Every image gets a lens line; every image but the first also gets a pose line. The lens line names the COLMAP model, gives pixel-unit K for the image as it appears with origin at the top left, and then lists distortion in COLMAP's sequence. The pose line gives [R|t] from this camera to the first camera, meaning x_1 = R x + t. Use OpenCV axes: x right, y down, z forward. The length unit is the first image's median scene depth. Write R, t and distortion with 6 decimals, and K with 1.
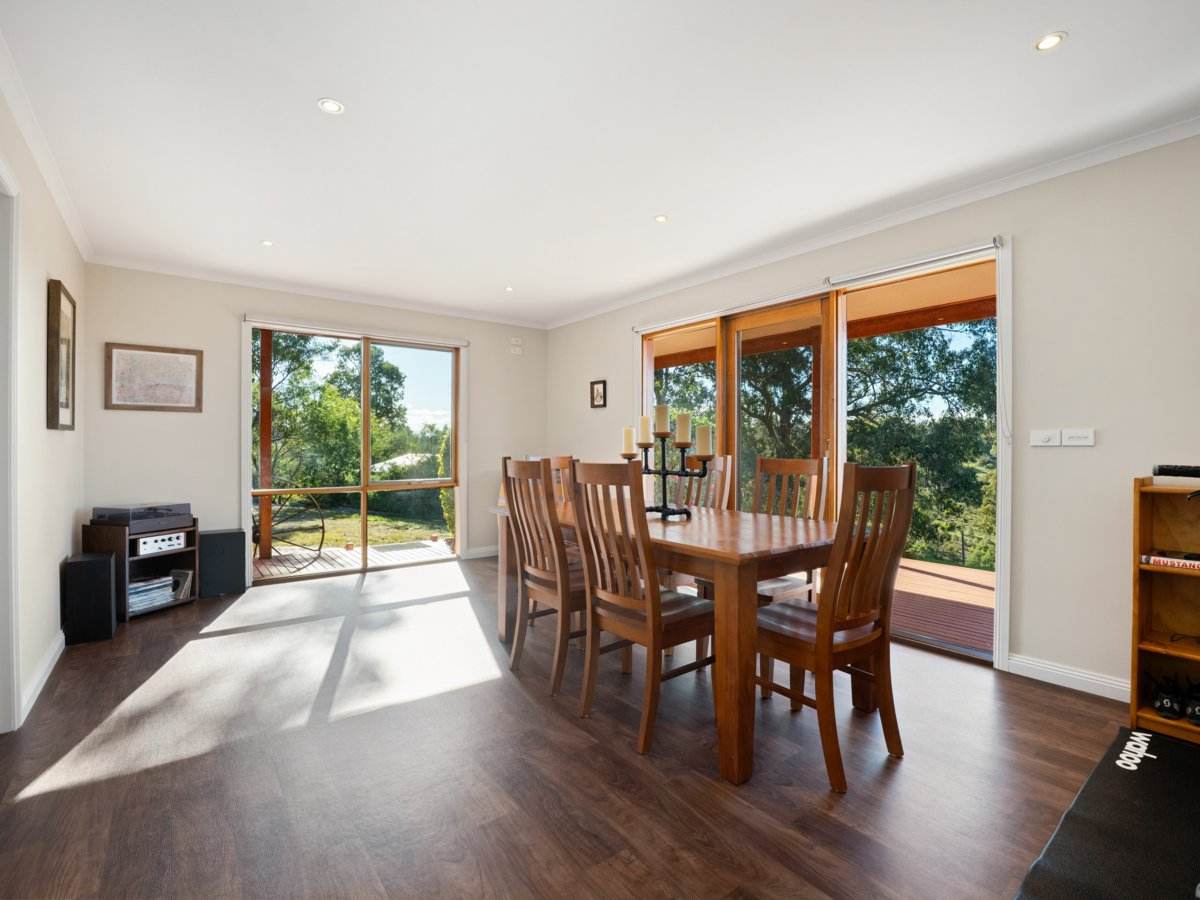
lens RADIAL K [[560.0, 0, 600.0], [0, 560.0, 450.0], [0, 0, 1]] dist [-0.010315, 0.000230]
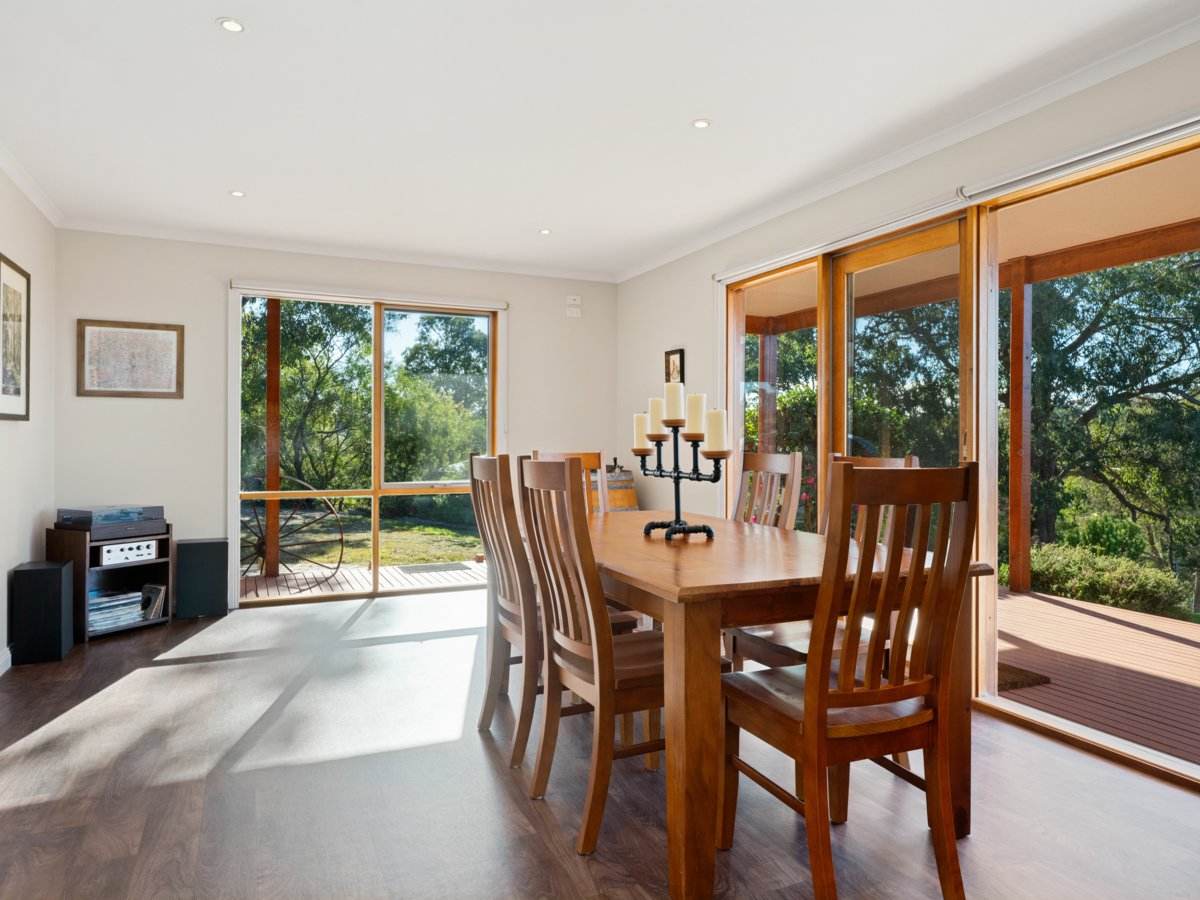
lens RADIAL K [[765.8, 0, 601.1], [0, 765.8, 440.6], [0, 0, 1]] dist [0.016363, -0.001656]
pose [[0.975512, 0.000861, -0.219944, 0.169106], [-0.002152, 0.999982, -0.005631, 0.000987], [0.219935, 0.005966, 0.975496, 0.004944]]
